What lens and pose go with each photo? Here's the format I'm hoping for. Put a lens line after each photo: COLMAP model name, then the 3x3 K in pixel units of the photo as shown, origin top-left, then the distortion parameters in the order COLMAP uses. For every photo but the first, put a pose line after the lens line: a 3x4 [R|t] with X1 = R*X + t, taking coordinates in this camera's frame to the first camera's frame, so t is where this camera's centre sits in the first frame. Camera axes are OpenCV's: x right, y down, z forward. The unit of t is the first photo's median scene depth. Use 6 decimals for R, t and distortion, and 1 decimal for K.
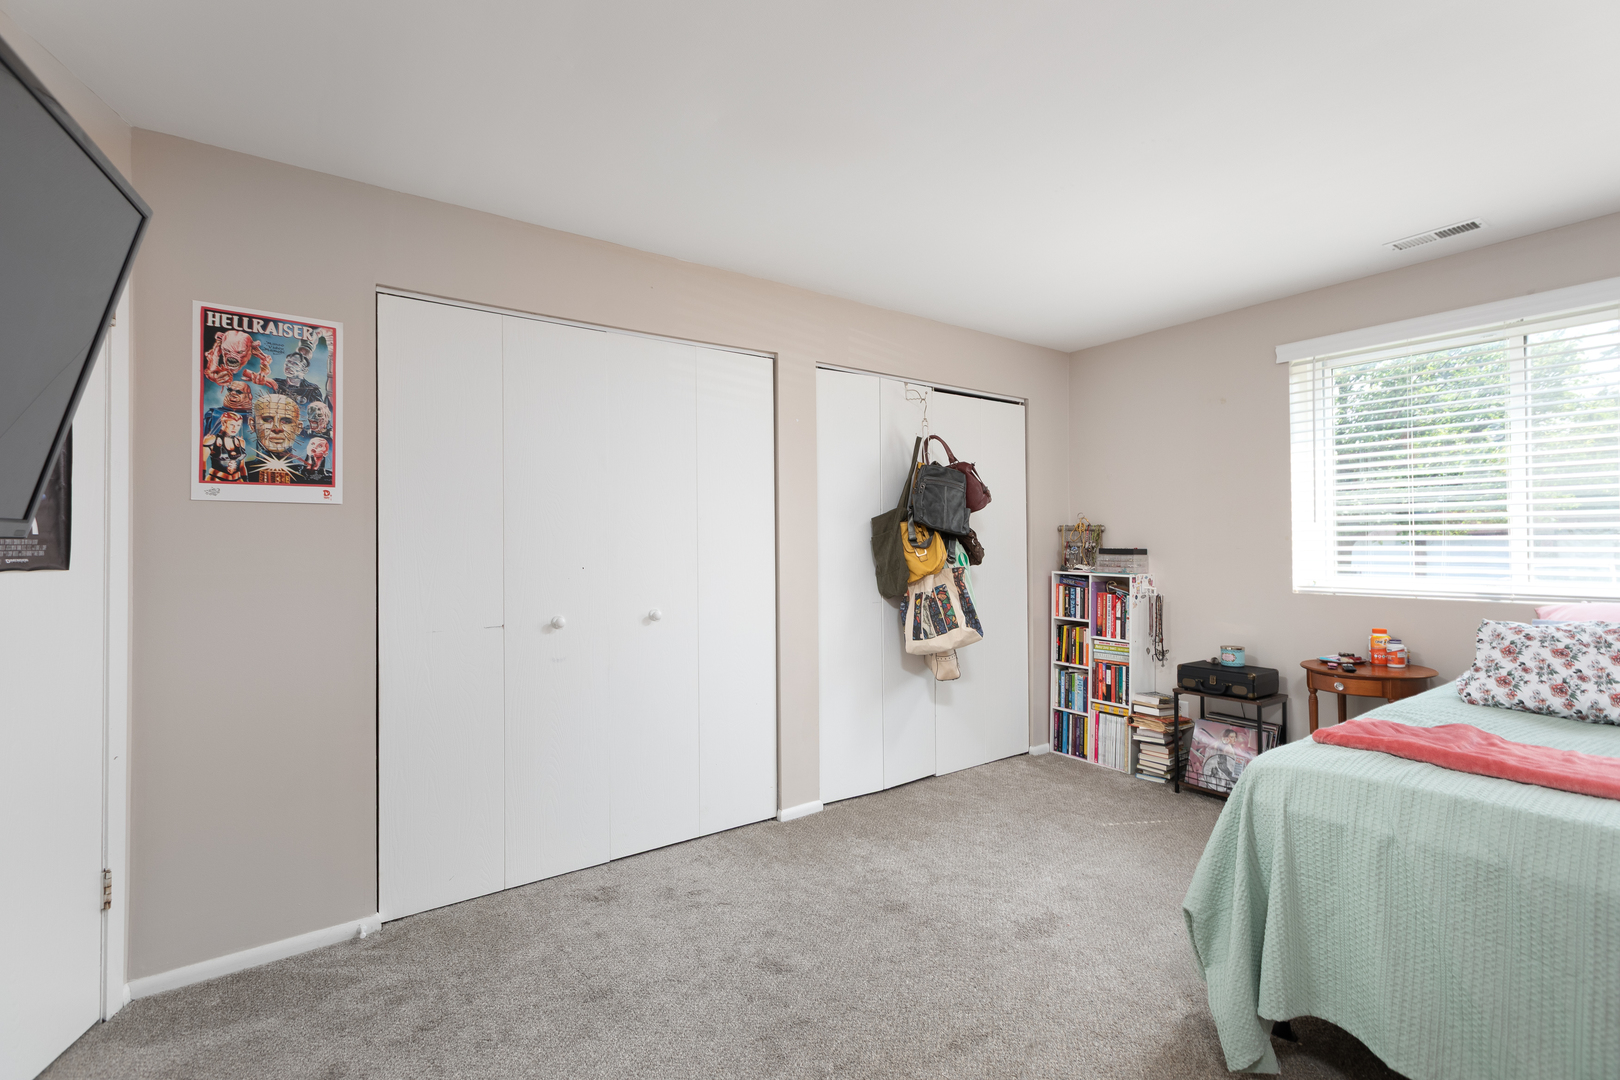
lens RADIAL K [[729.5, 0, 806.1], [0, 729.5, 537.2], [0, 0, 1]] dist [0.000233, 0.000008]
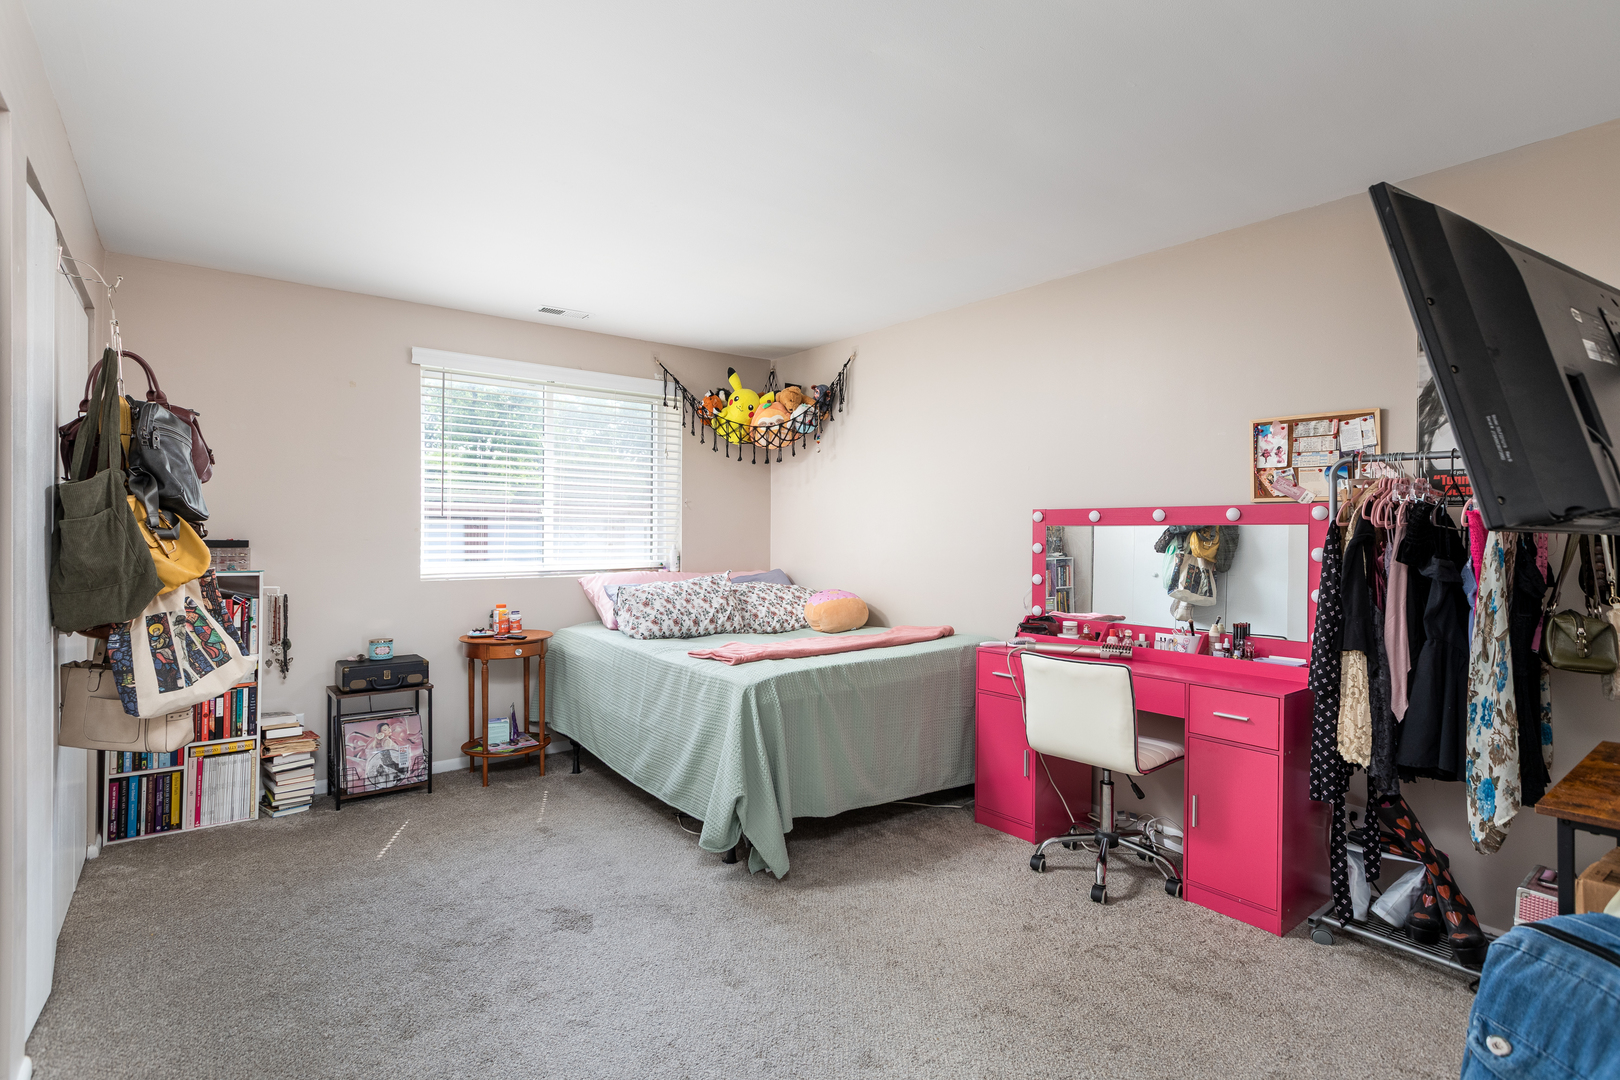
lens RADIAL K [[783.1, 0, 811.7], [0, 783.1, 527.7], [0, 0, 1]] dist [0.000807, -0.000054]
pose [[-0.064512, 0.014508, 0.997811, -0.489885], [-0.016767, 0.999737, -0.015620, 0.005600], [-0.997776, -0.017738, -0.064252, 0.470763]]
